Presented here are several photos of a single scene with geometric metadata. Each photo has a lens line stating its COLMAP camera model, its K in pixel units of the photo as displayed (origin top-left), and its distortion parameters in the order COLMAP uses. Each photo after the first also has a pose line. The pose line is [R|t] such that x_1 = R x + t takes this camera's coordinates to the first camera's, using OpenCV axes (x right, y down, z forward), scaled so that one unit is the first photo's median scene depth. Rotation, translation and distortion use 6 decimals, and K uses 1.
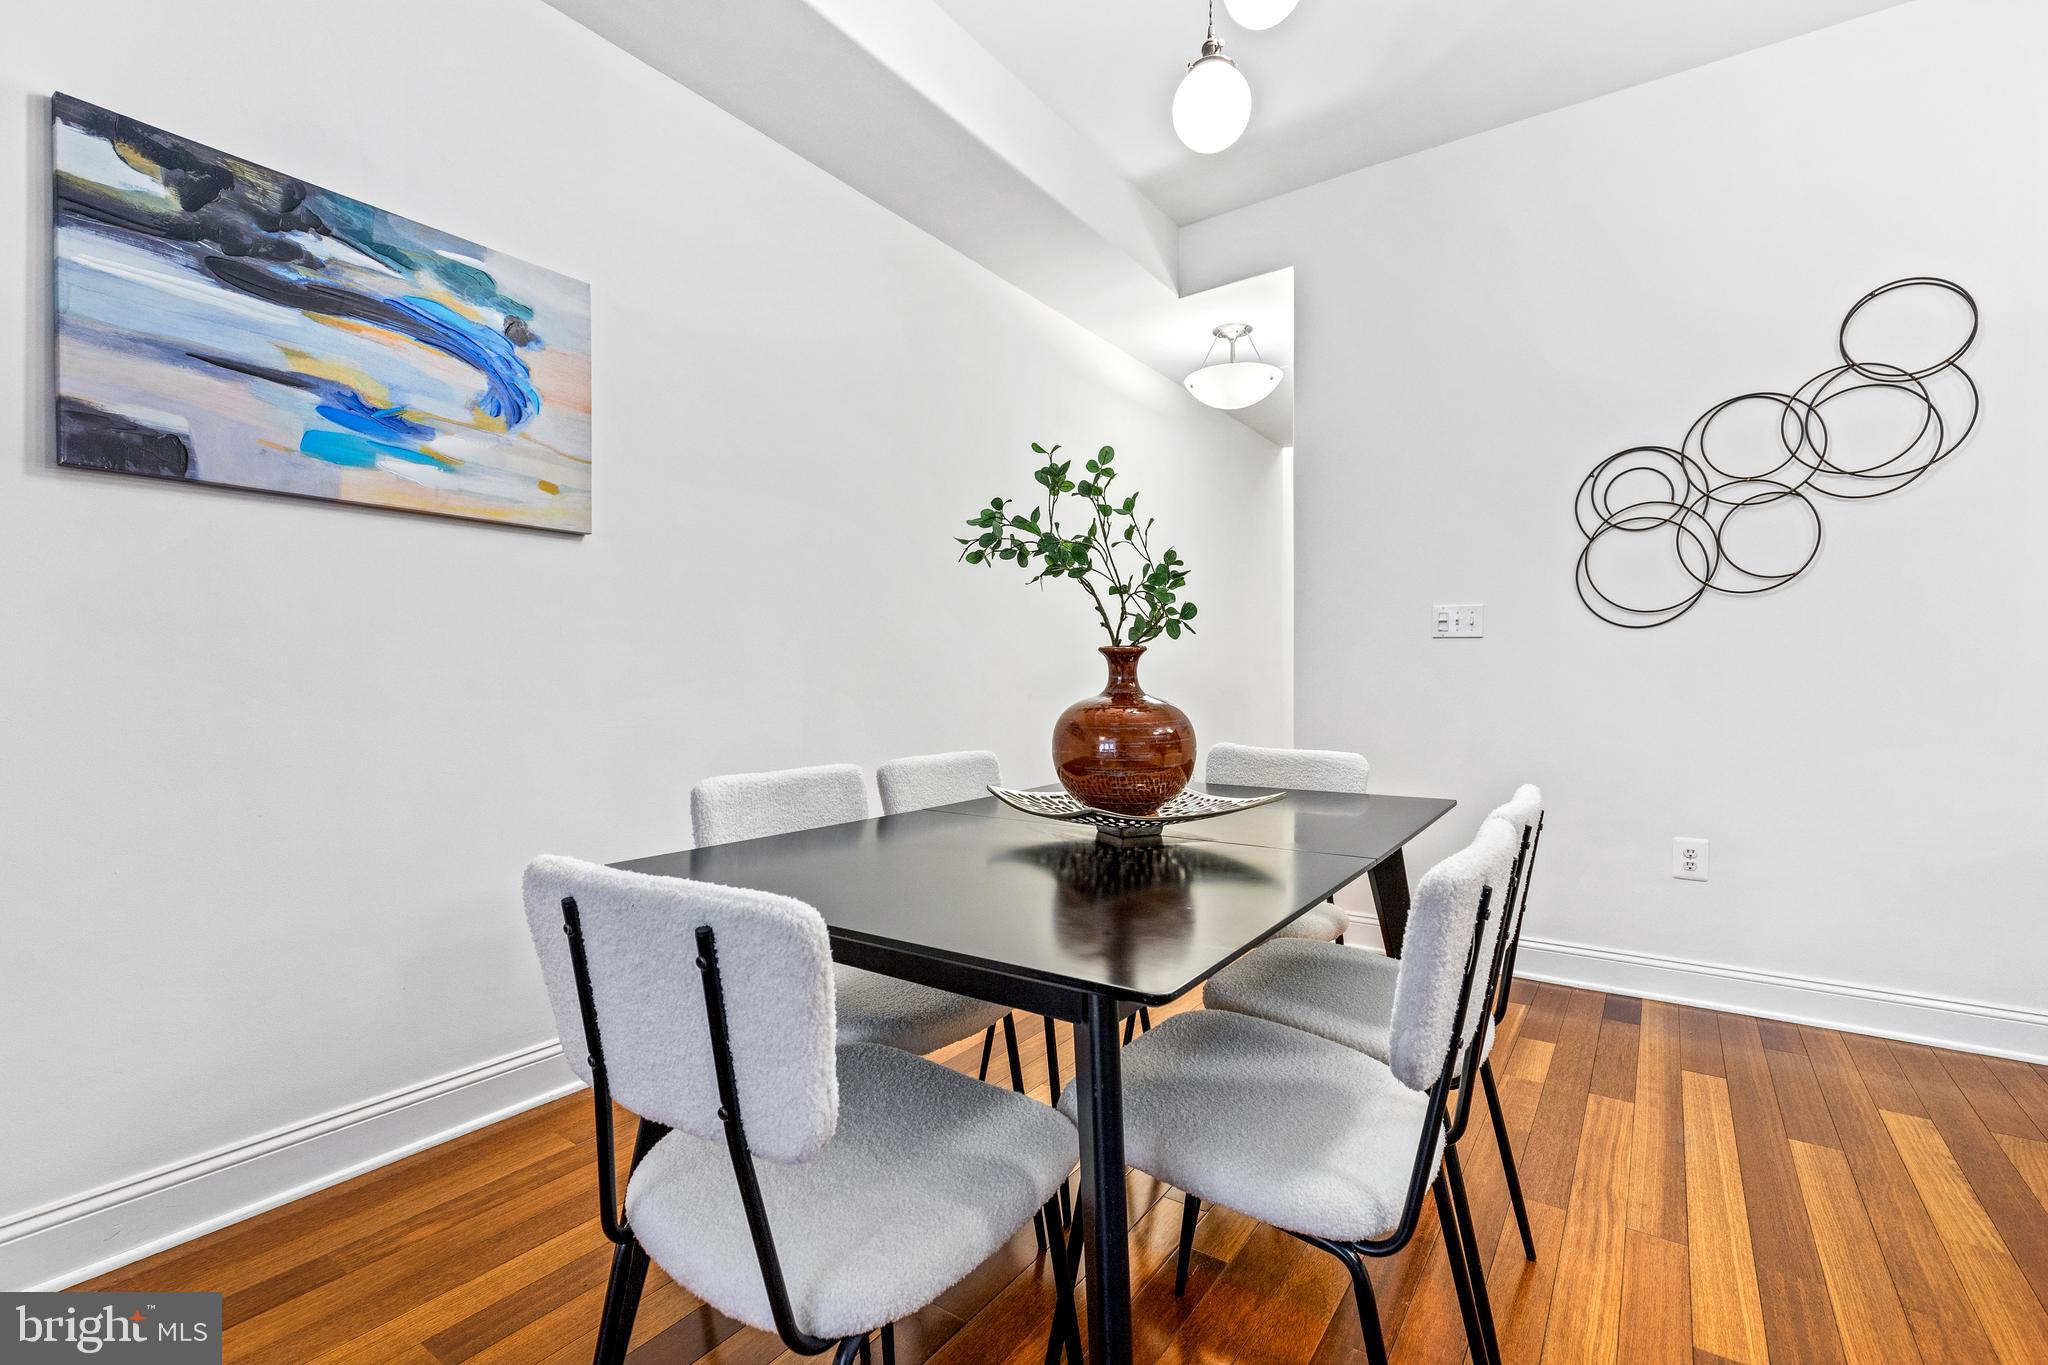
lens RADIAL K [[919.2, 0, 1016.8], [0, 919.2, 677.2], [0, 0, 1]] dist [0.001412, 0.000277]
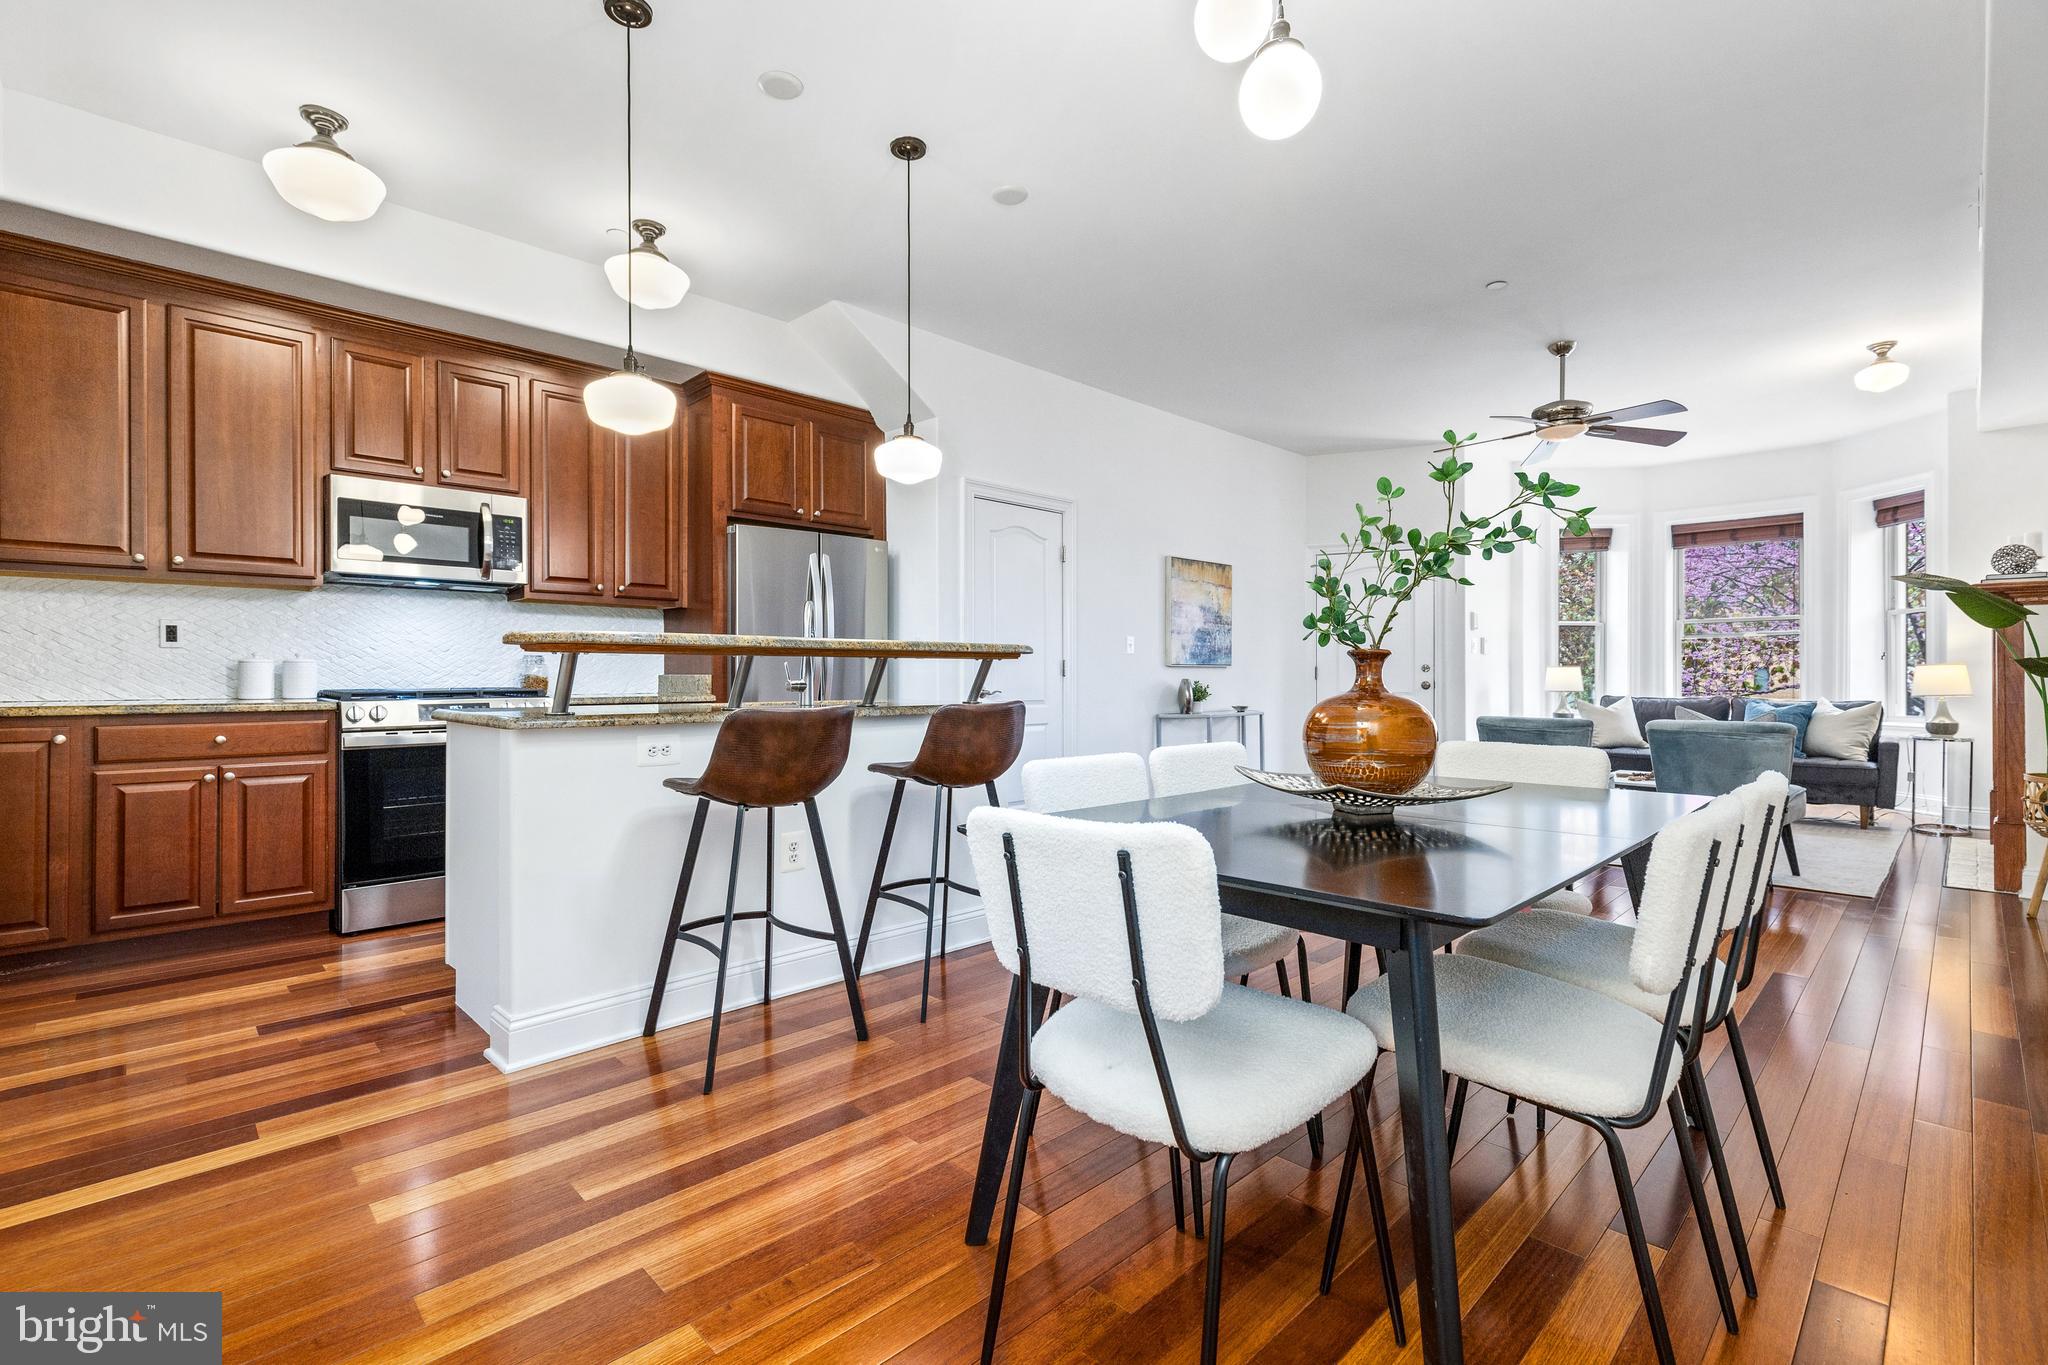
lens RADIAL K [[919.2, 0, 1016.8], [0, 919.2, 677.2], [0, 0, 1]] dist [0.001412, 0.000277]
pose [[-0.982222, -0.001591, 0.187714, 0.201031], [-0.001045, 0.999995, 0.003008, -0.002513], [-0.187718, 0.002758, -0.982219, 1.376691]]
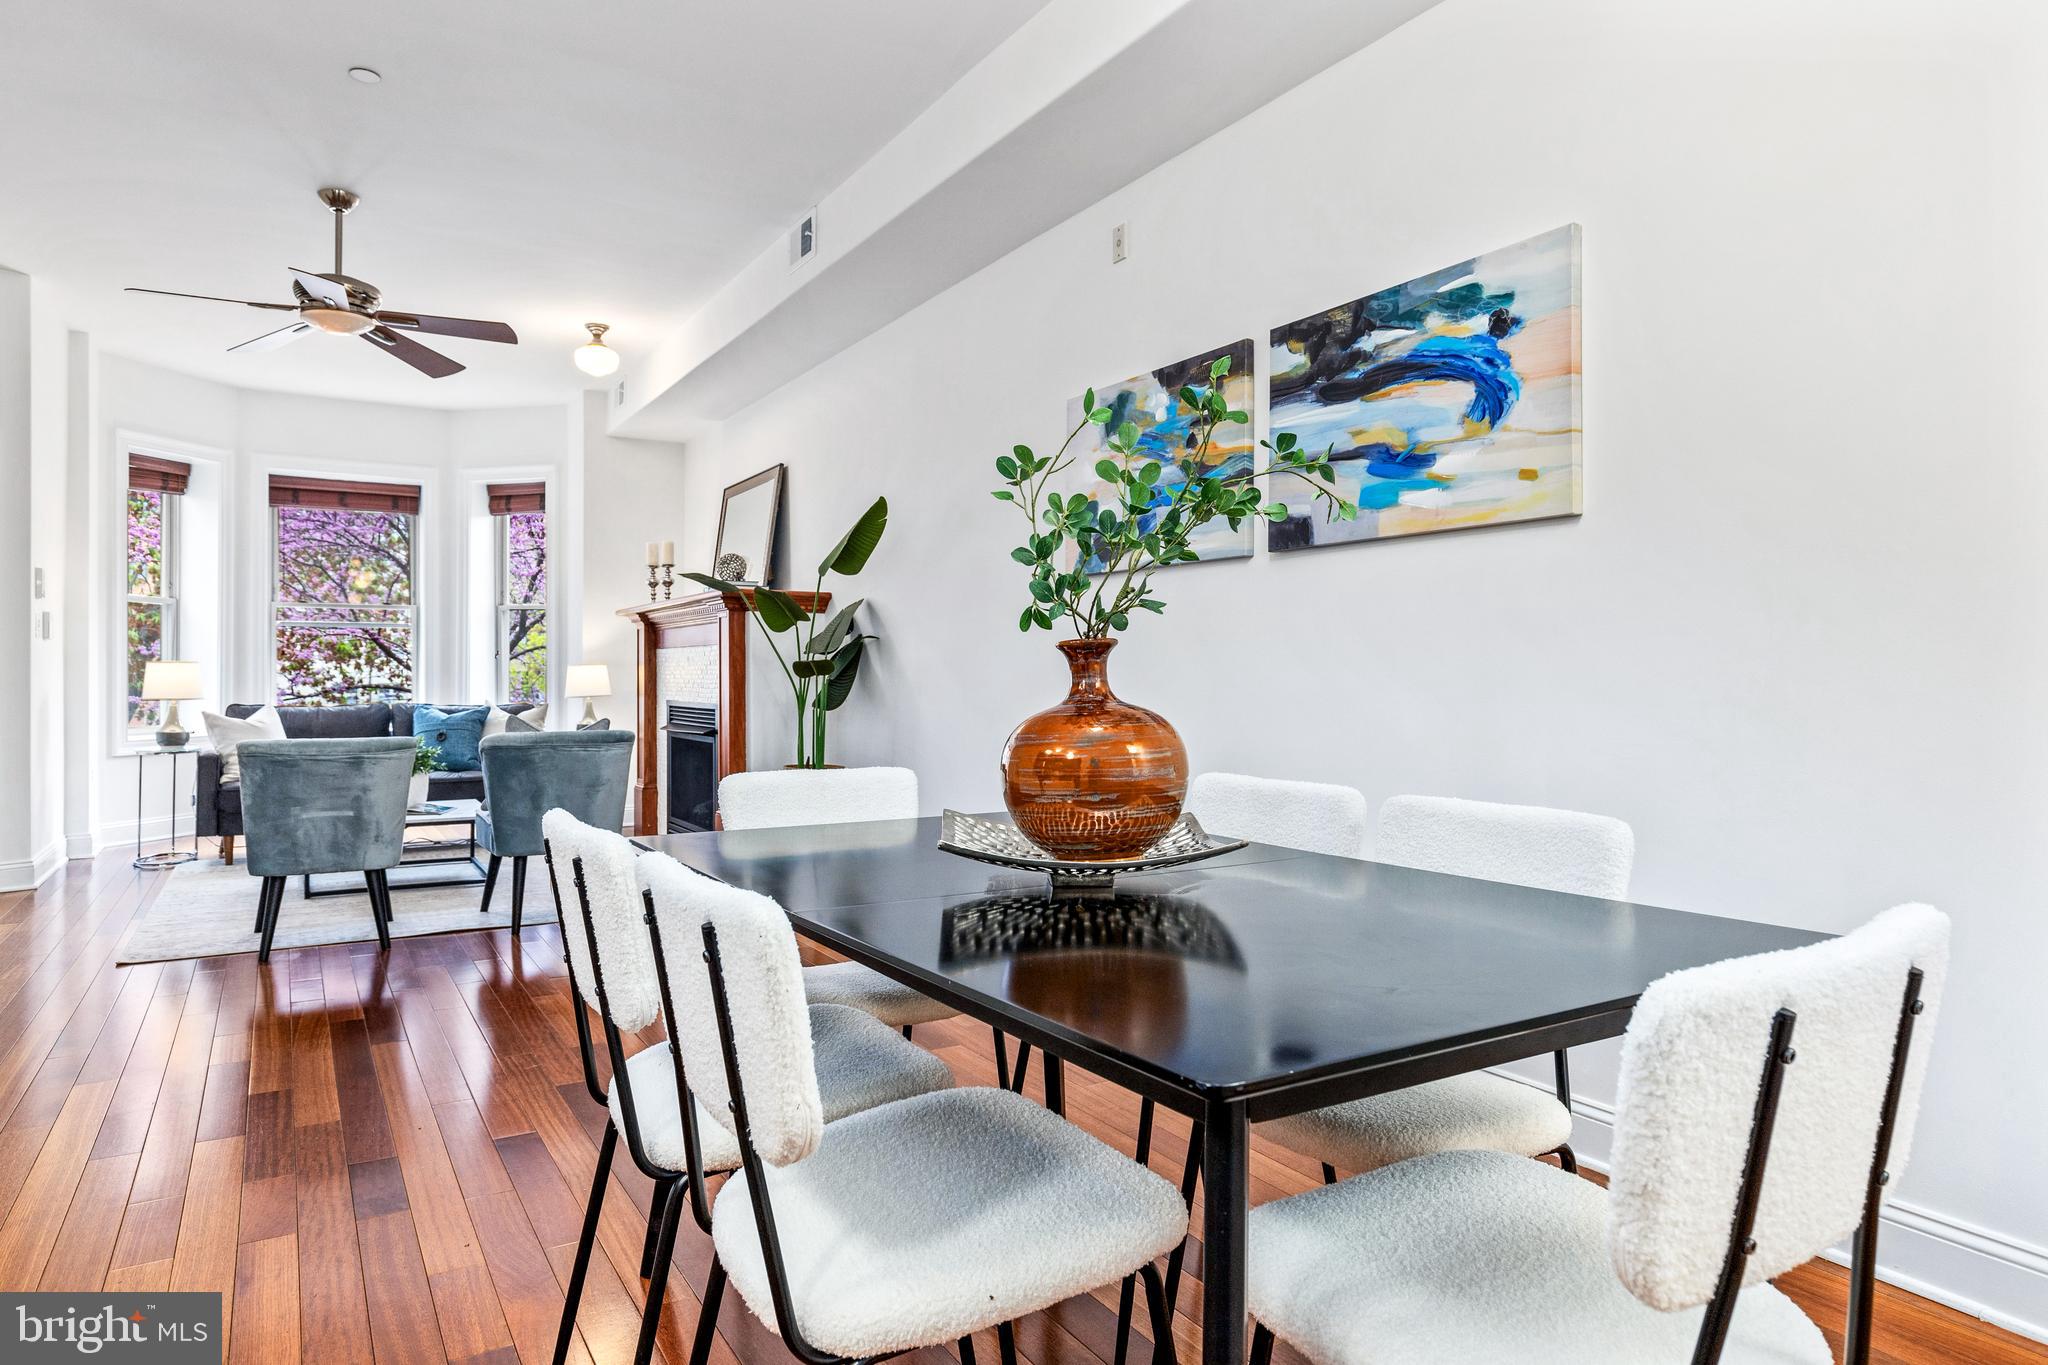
lens RADIAL K [[1205.9, 0, 1024.0], [0, 1205.9, 682.5], [0, 0, 1]] dist [-0.005298, -0.000854]
pose [[-0.394295, 0.002277, -0.918981, 0.662195], [-0.003428, 0.999986, 0.003948, -0.001302], [0.918977, 0.004707, -0.394282, 0.839811]]
